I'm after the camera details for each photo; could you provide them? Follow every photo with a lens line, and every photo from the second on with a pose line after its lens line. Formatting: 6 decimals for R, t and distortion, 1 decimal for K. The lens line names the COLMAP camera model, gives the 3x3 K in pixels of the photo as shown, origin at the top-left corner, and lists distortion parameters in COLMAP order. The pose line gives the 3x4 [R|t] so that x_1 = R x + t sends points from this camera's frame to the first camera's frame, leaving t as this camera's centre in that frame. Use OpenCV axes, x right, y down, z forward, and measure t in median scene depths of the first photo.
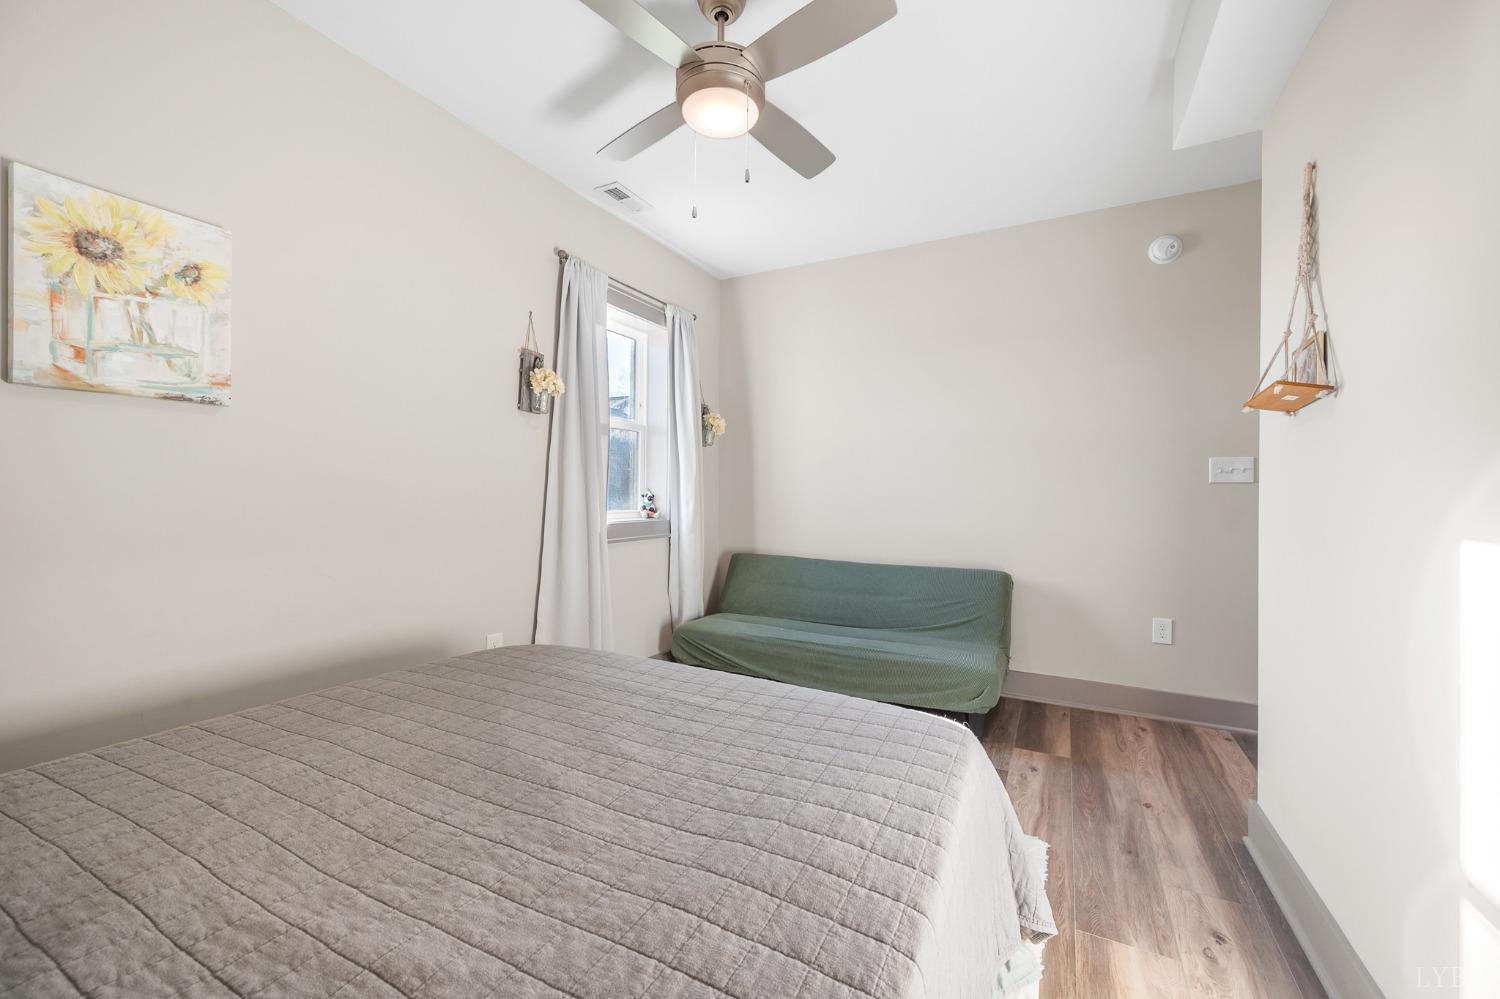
lens RADIAL K [[592.0, 0, 744.3], [0, 592.0, 497.3], [0, 0, 1]] dist [0.000126, -0.000082]
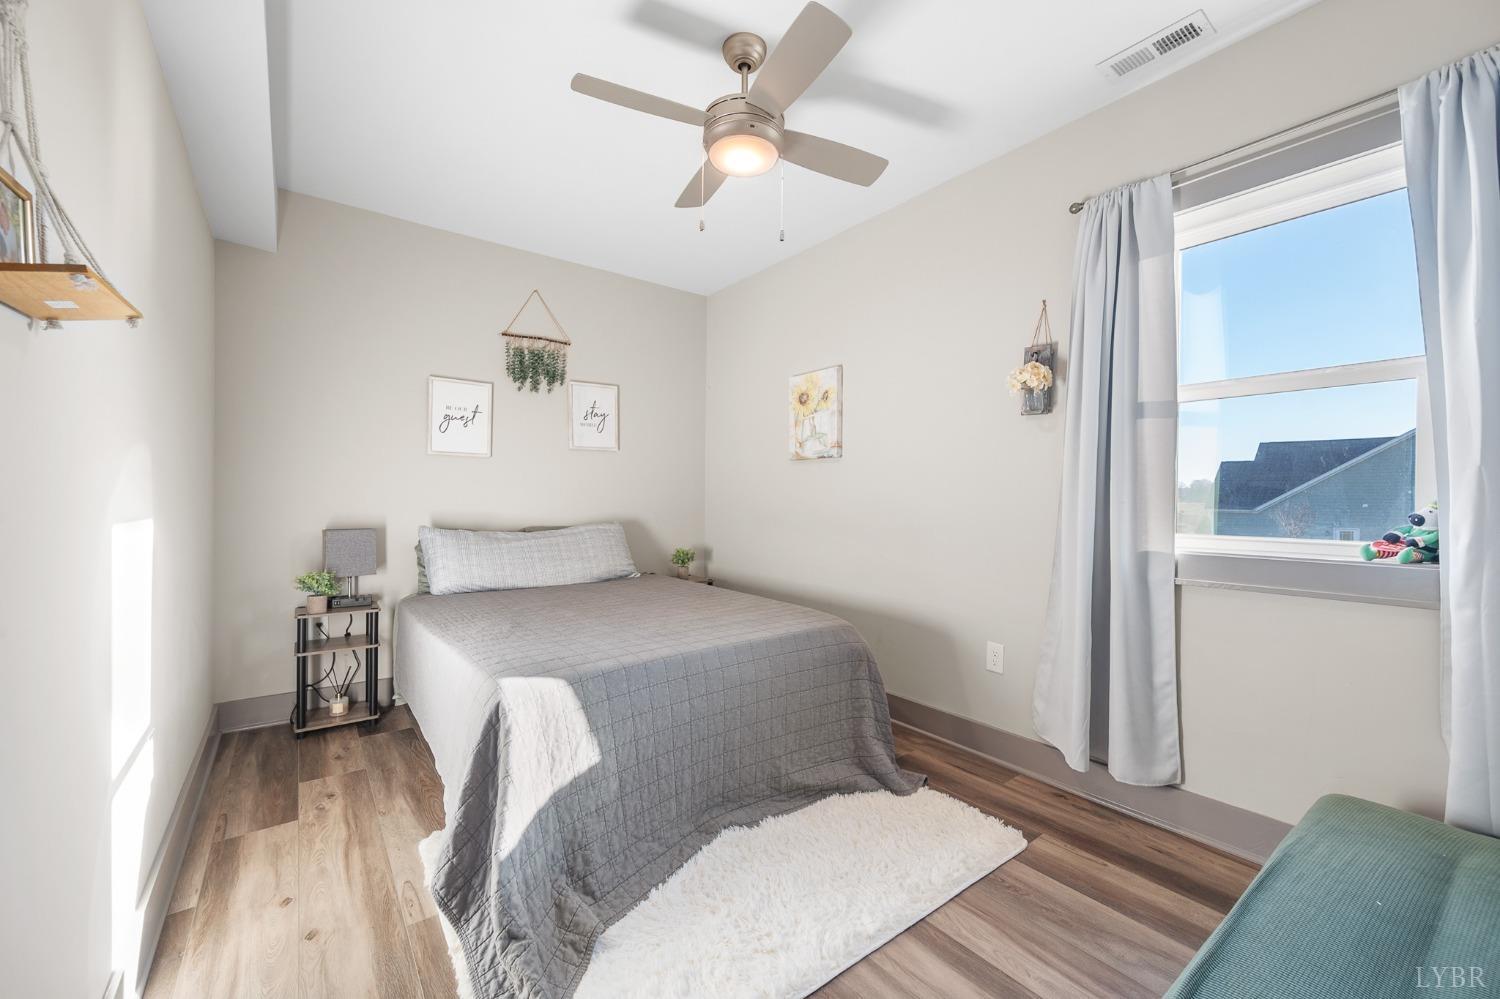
lens RADIAL K [[592.0, 0, 742.4], [0, 592.0, 497.1], [0, 0, 1]] dist [0.000126, -0.000082]
pose [[-0.425848, 0.010151, -0.904738, 1.139933], [0.000384, 0.999939, 0.011039, -0.049888], [0.904794, 0.004354, -0.425826, 1.732203]]
